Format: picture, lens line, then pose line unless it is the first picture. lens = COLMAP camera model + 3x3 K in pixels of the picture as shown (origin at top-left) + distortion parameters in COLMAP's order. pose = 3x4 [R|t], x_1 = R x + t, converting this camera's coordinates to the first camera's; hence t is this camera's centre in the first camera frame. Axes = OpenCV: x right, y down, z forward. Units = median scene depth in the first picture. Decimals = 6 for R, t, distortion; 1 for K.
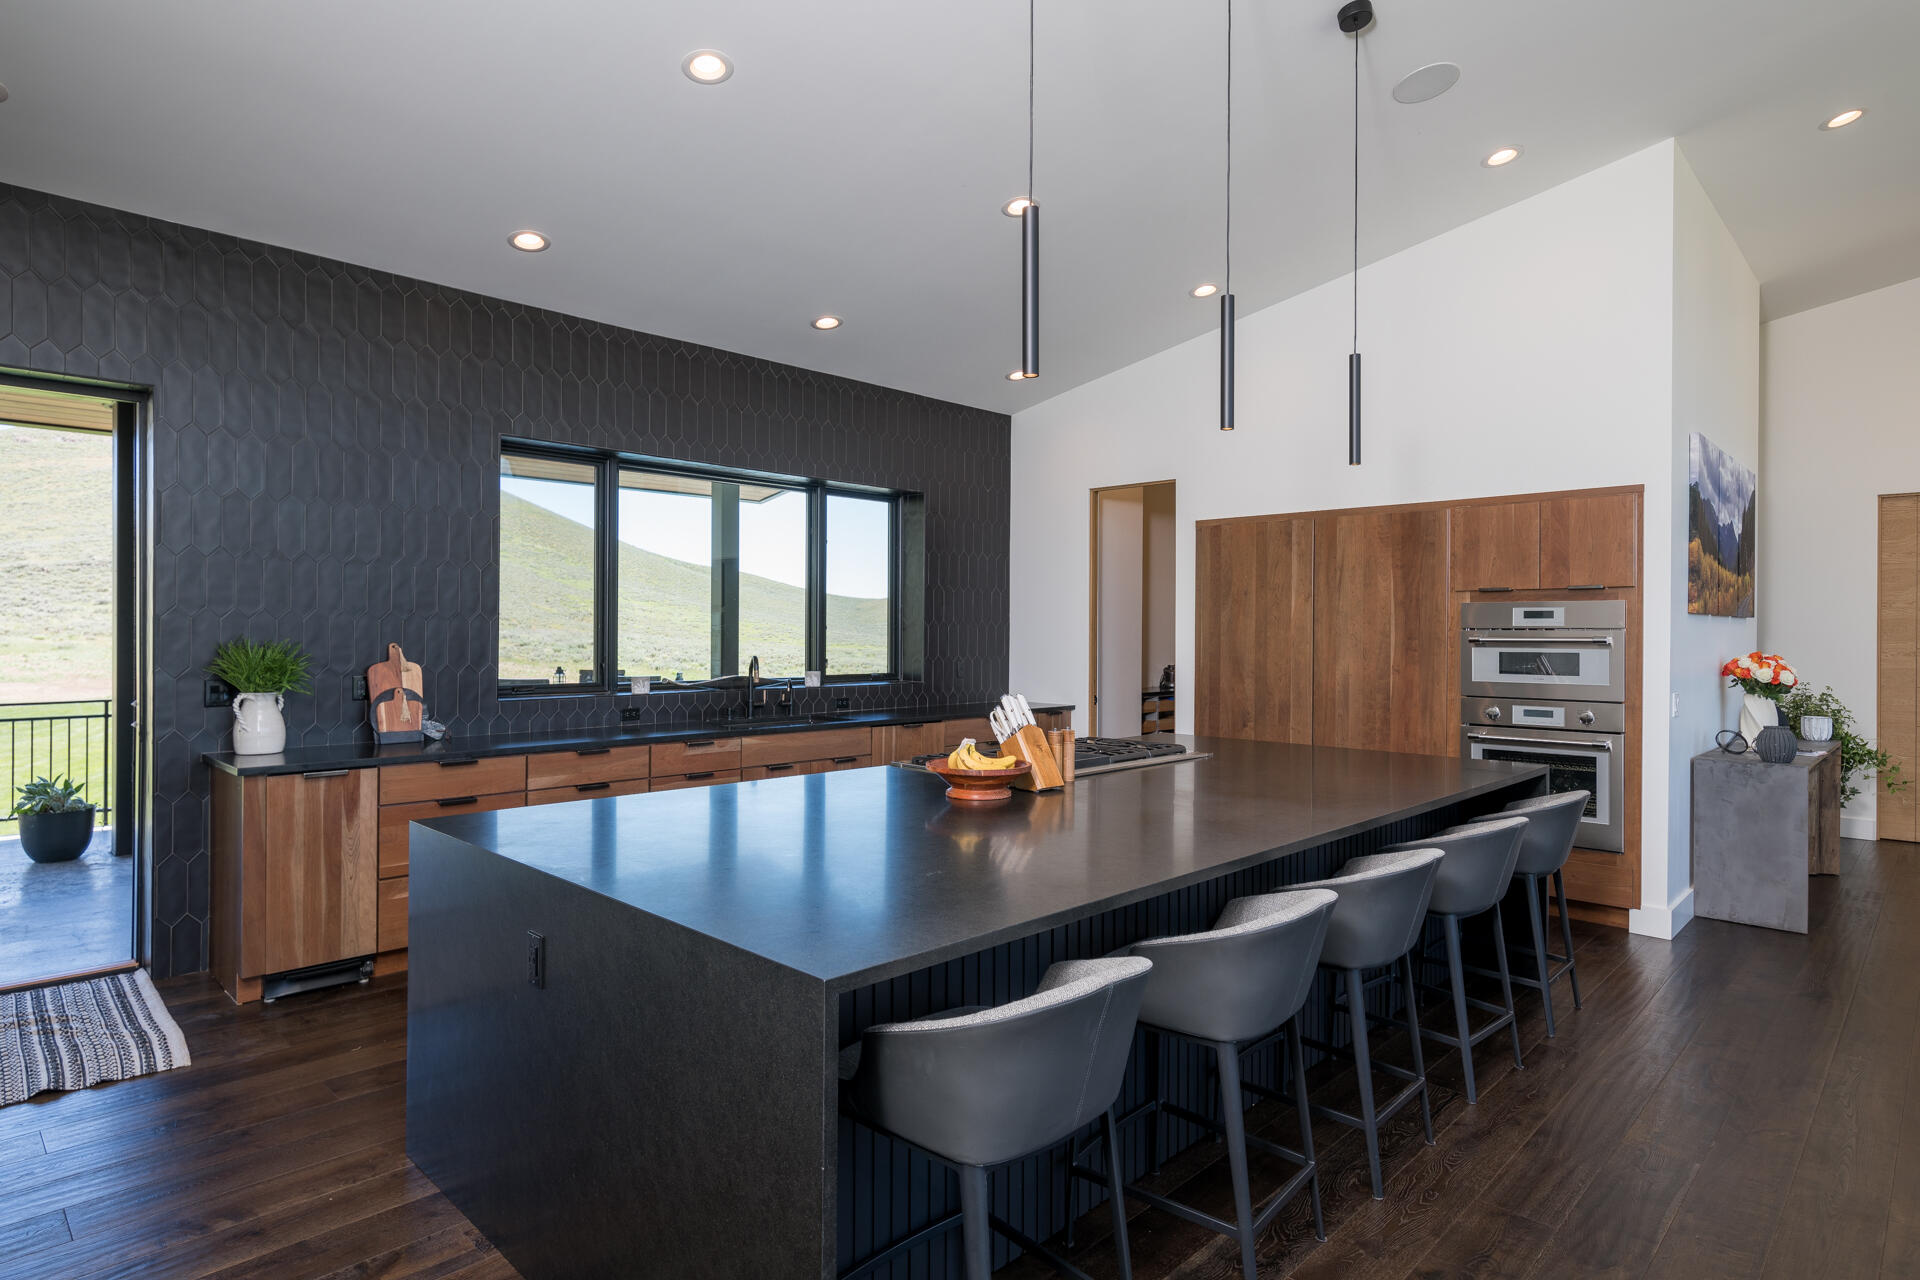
lens RADIAL K [[1009.3, 0, 960.0], [0, 1009.3, 640.0], [0, 0, 1]] dist [0.003207, 0.000353]
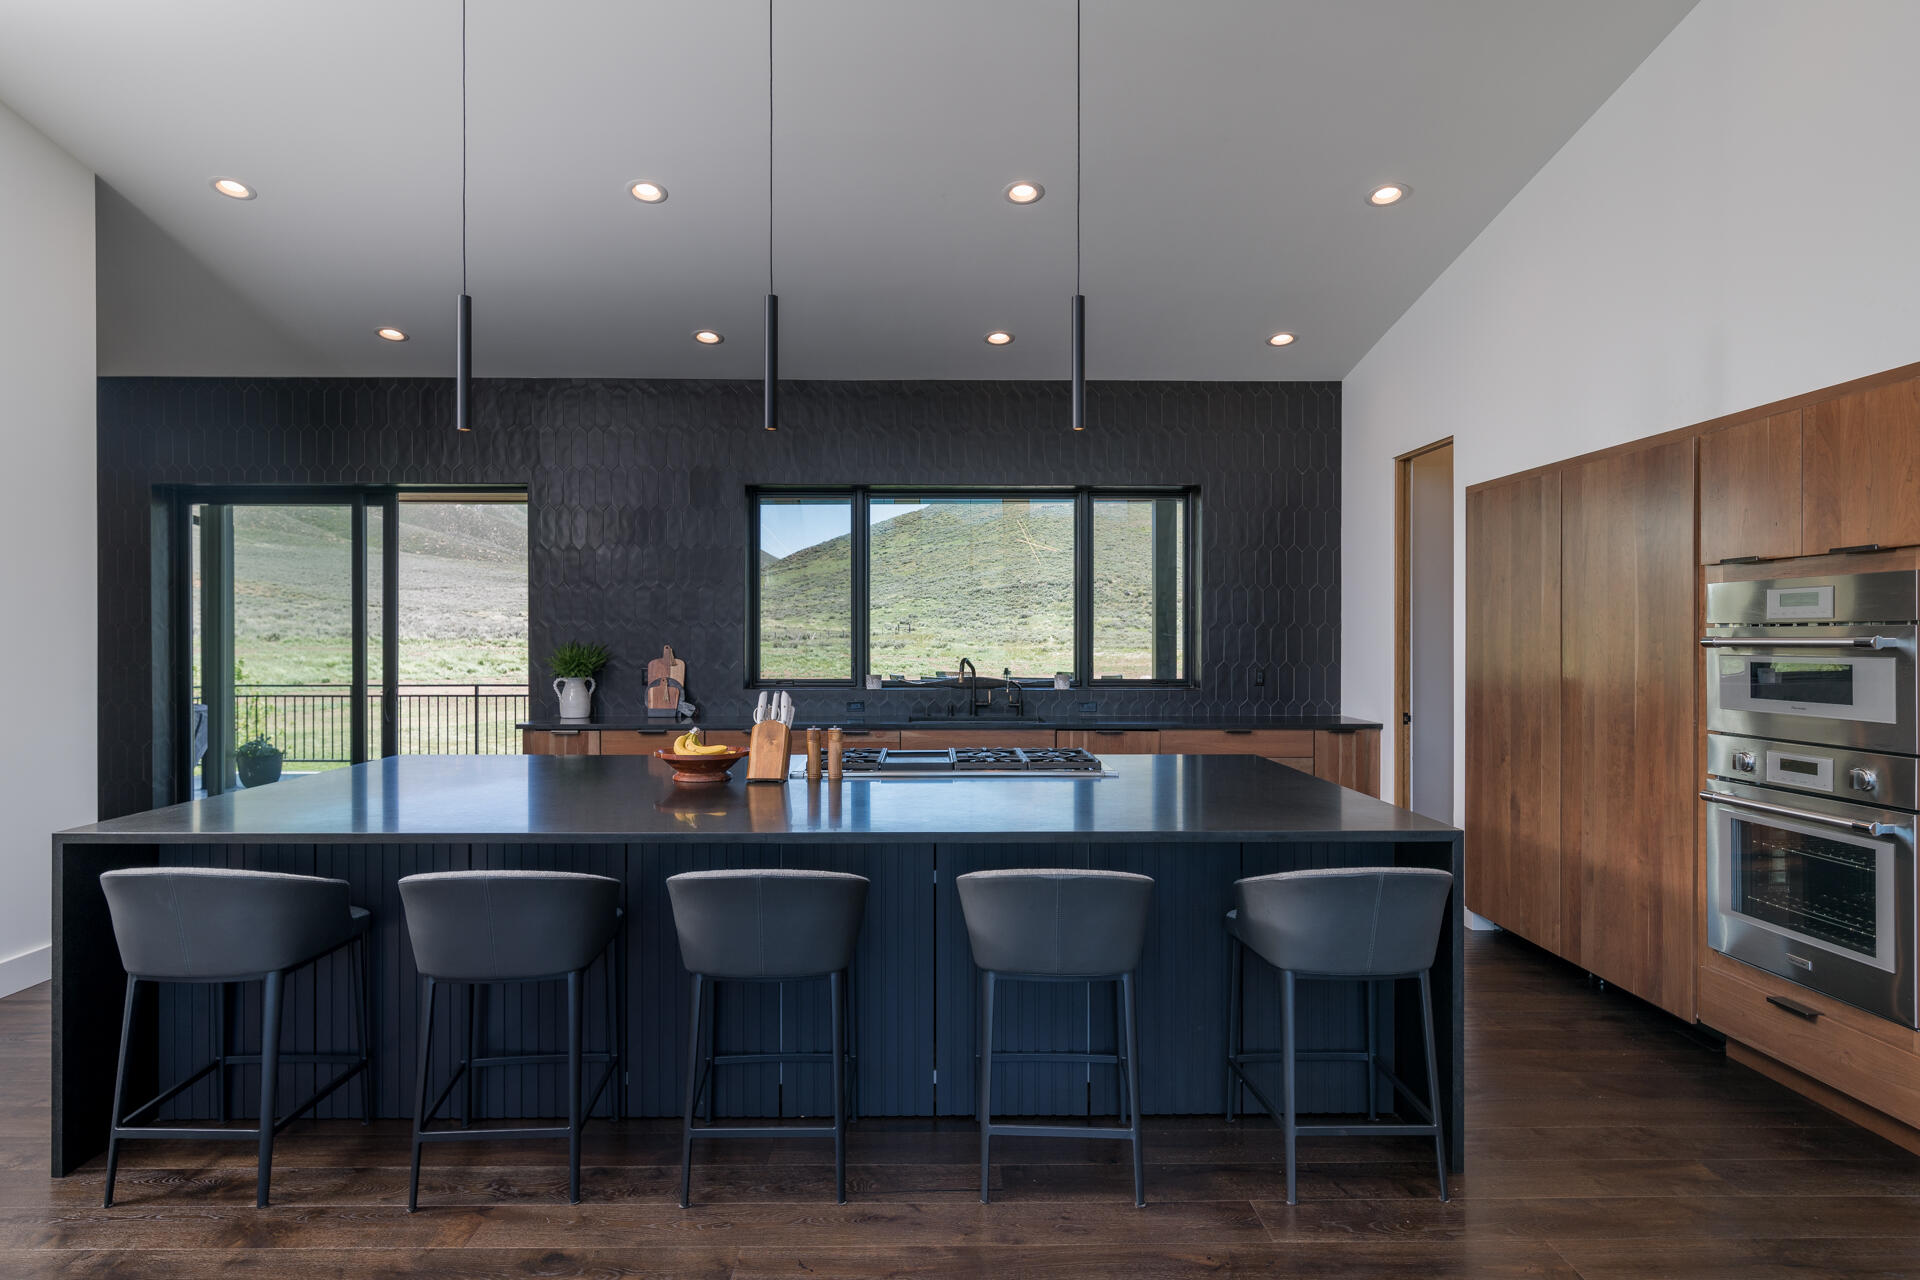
lens RADIAL K [[1037.1, 0, 957.3], [0, 1037.1, 645.6], [0, 0, 1]] dist [0.000257, -0.000815]
pose [[0.720693, 0.000861, -0.693254, 0.573662], [-0.001416, 0.999999, -0.000230, 0.002420], [0.693253, 0.001147, 0.720693, 0.197290]]
